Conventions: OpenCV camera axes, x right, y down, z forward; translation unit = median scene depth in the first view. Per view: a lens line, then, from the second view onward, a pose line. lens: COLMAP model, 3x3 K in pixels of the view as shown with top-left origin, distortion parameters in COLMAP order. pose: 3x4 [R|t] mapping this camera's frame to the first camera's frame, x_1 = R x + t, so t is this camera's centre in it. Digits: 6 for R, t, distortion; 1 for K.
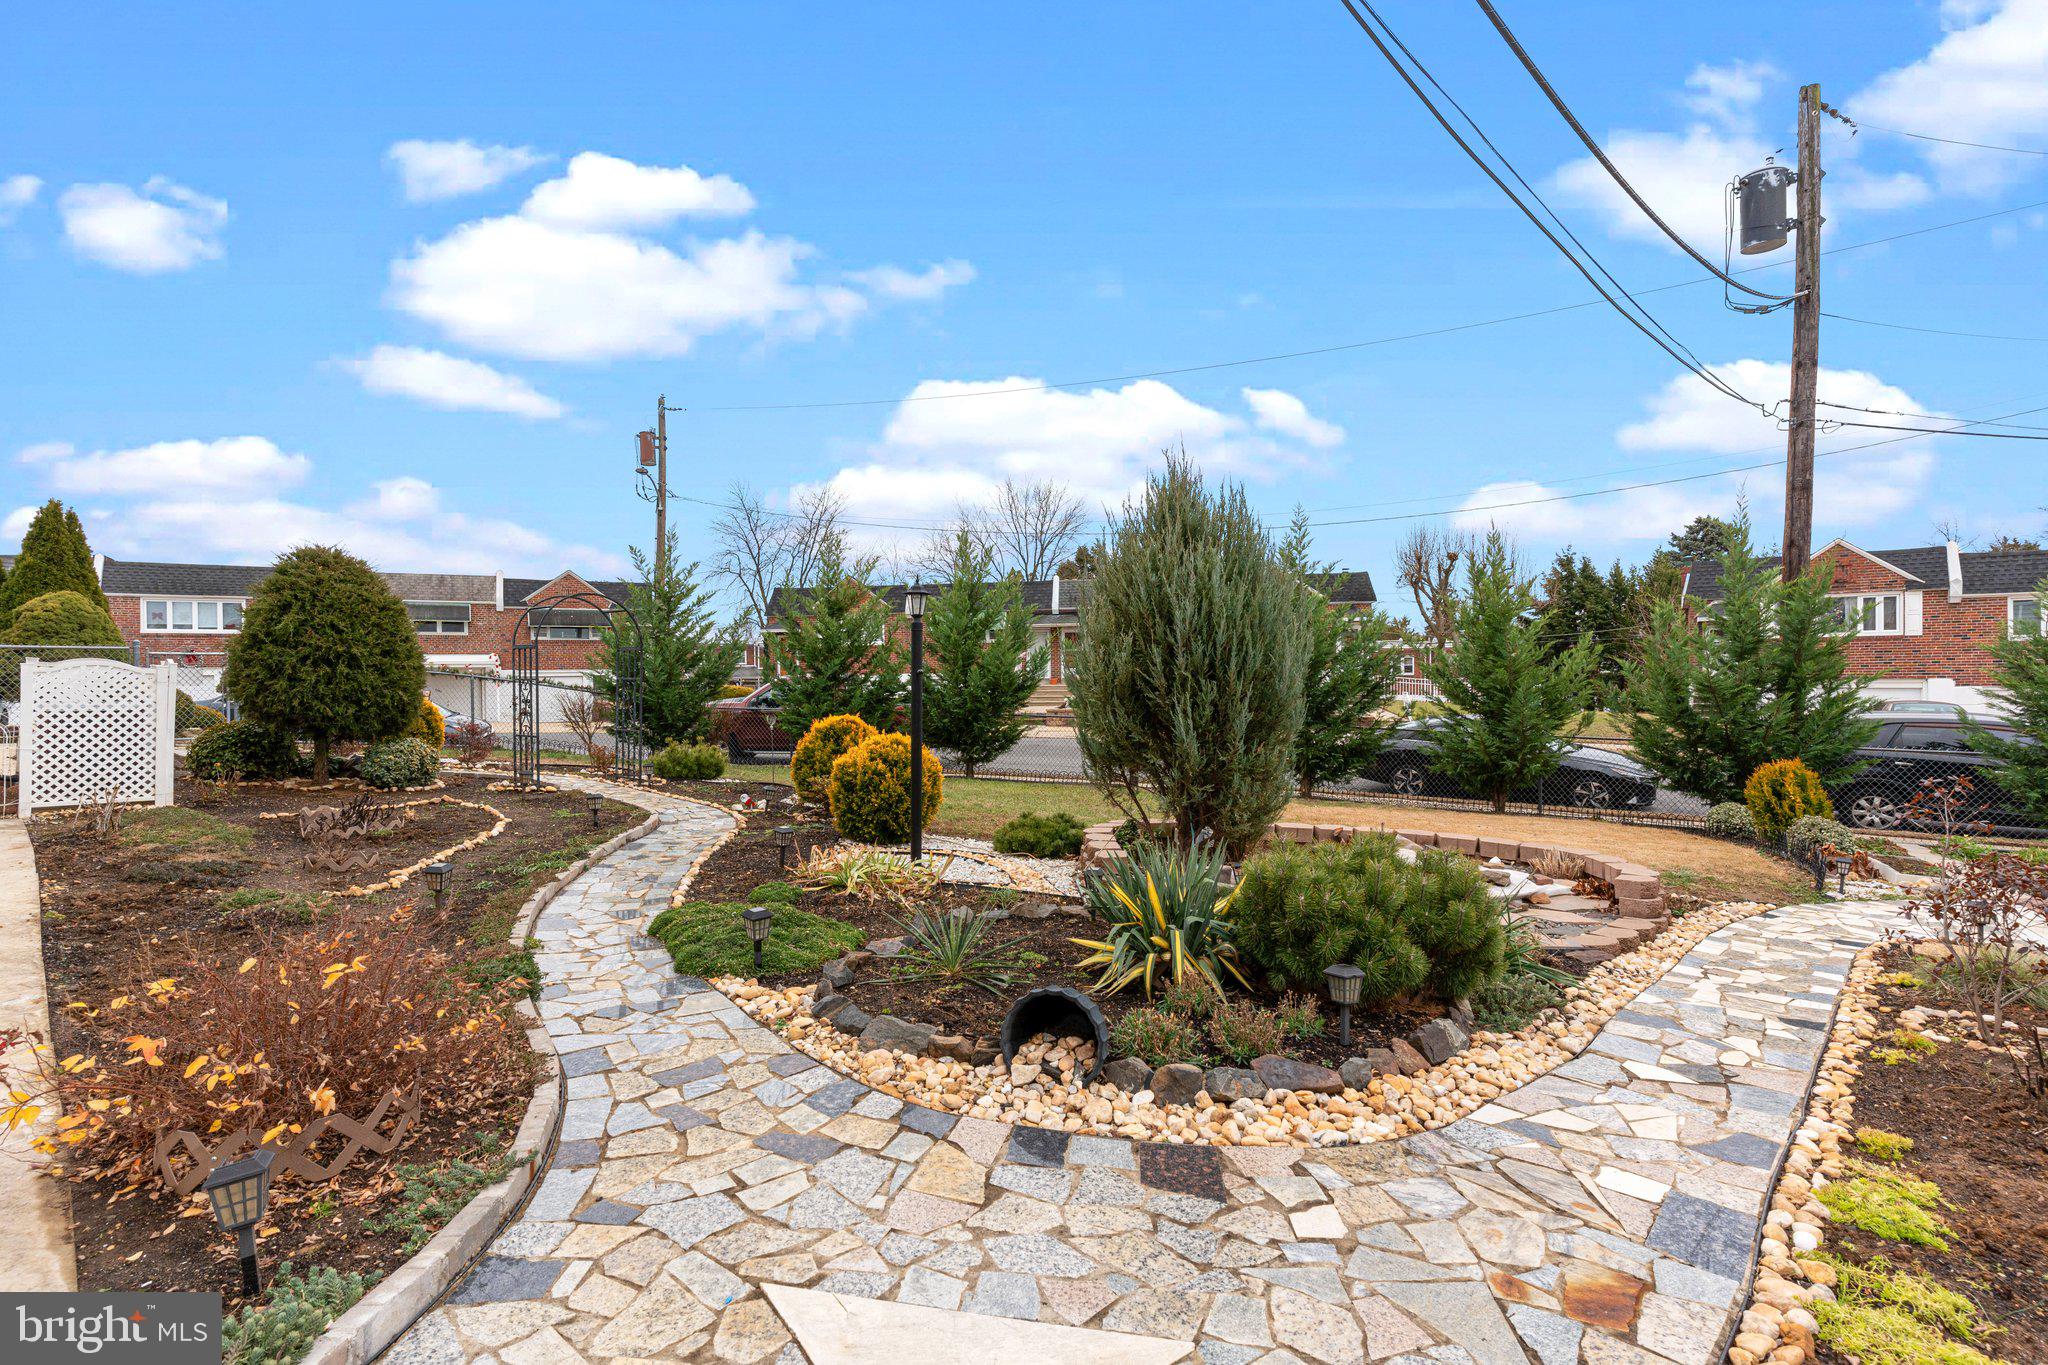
lens RADIAL K [[980.4, 0, 1024.9], [0, 980.4, 686.4], [0, 0, 1]] dist [0.002002, 0.000509]
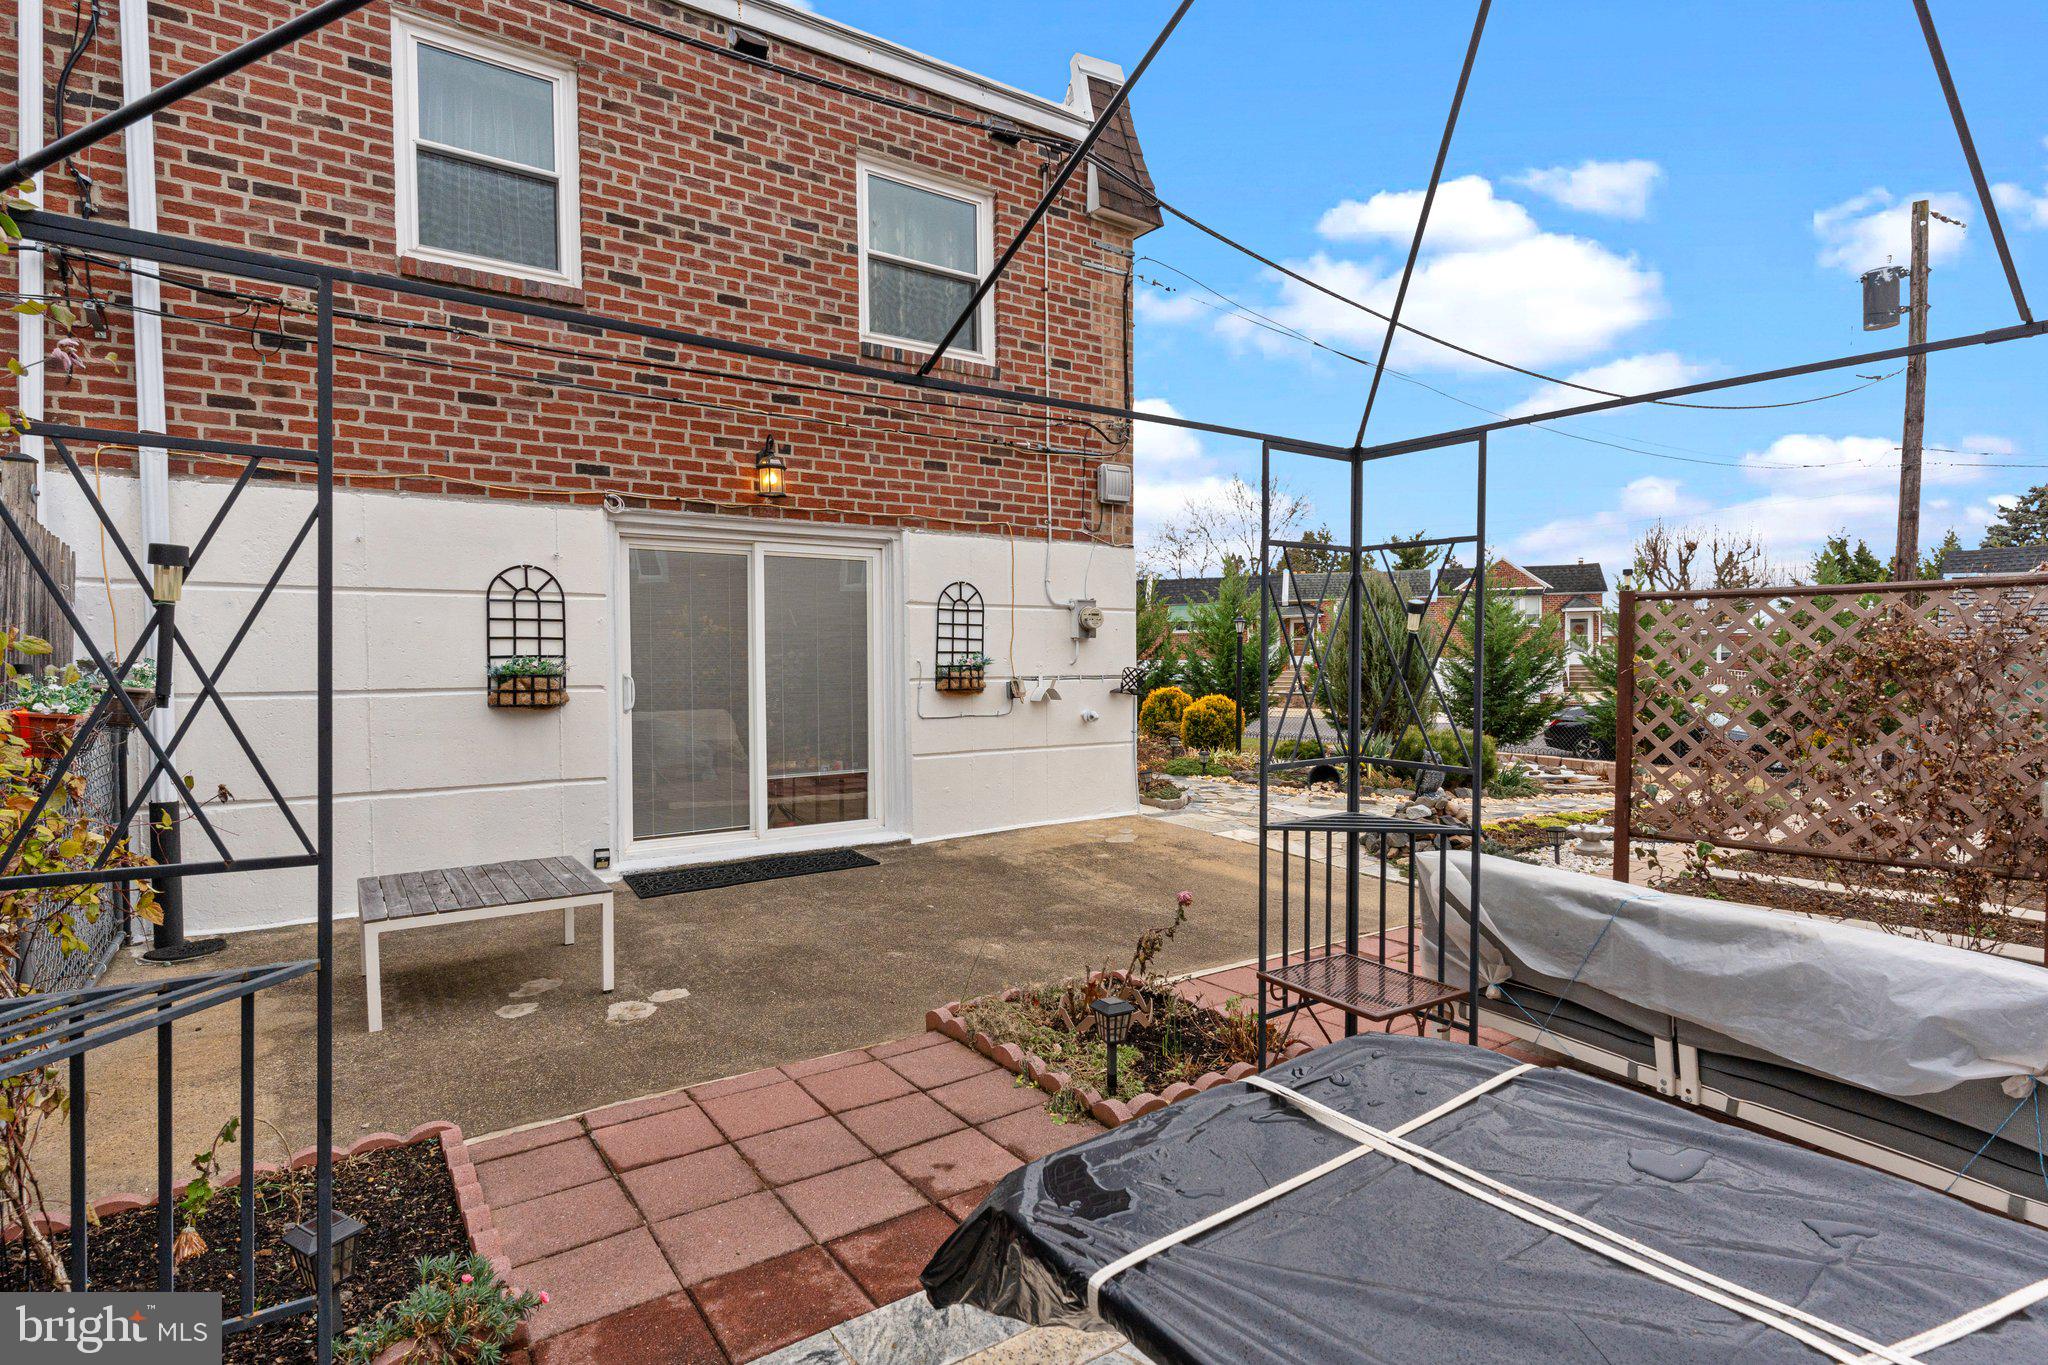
lens RADIAL K [[980.4, 0, 1031.1], [0, 980.4, 677.2], [0, 0, 1]] dist [0.002002, 0.000509]
pose [[0.976765, 0.007116, -0.214194, -0.061380], [-0.005992, 0.999965, 0.005898, 0.005136], [0.214229, -0.004477, 0.976773, -0.638090]]
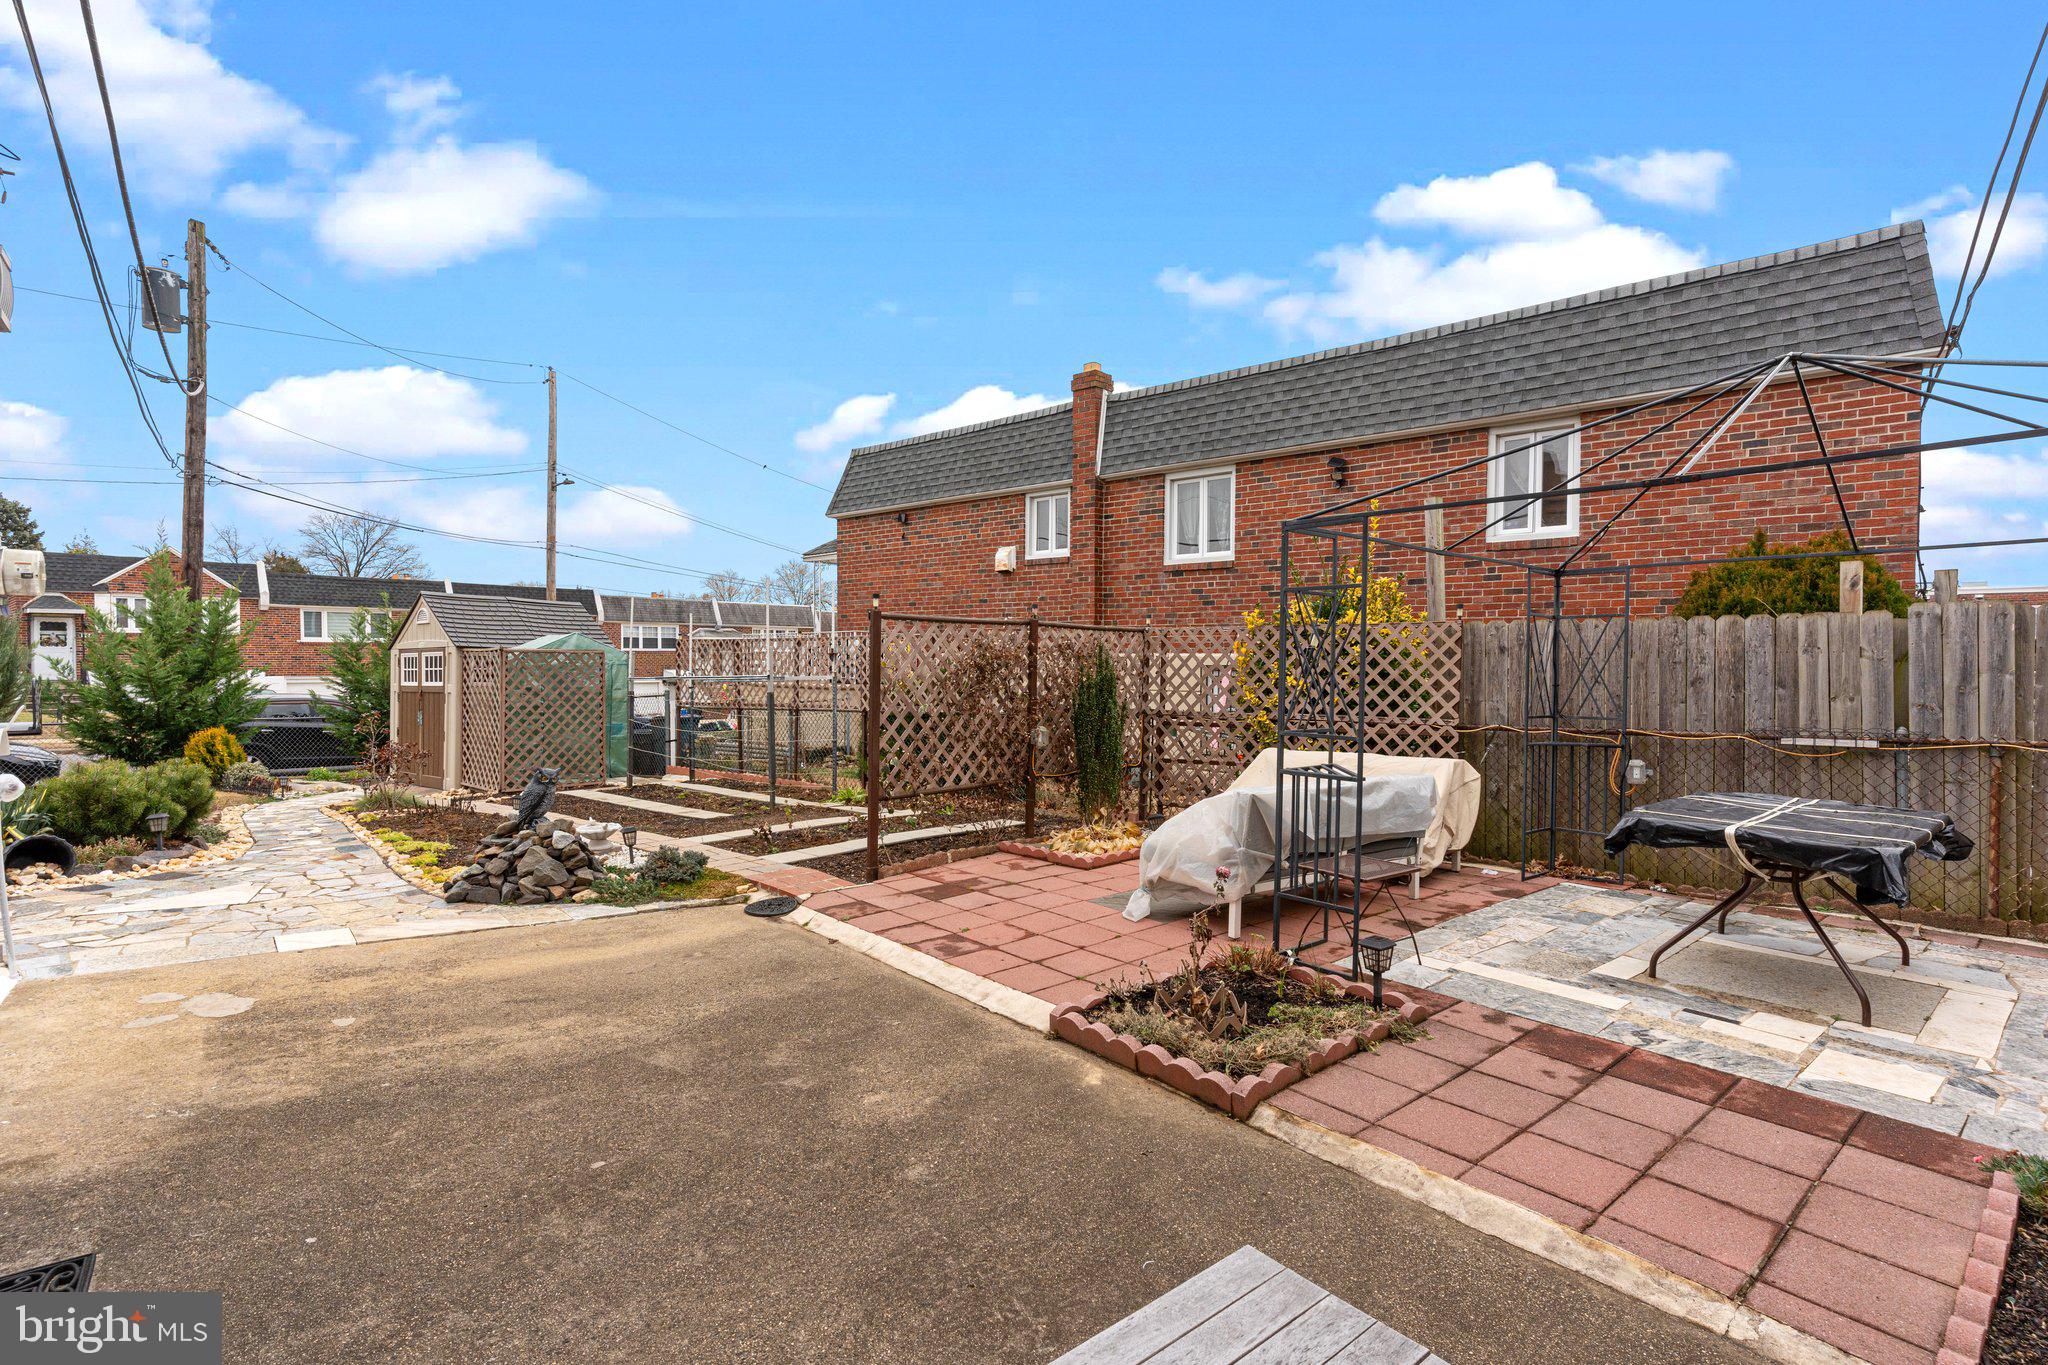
lens RADIAL K [[980.4, 0, 971.5], [0, 980.4, 672.0], [0, 0, 1]] dist [0.002002, 0.000509]
pose [[0.165915, -0.004235, 0.986131, -0.430992], [0.010807, 0.999939, 0.002476, 0.001823], [-0.986081, 0.010246, 0.165951, -0.308219]]
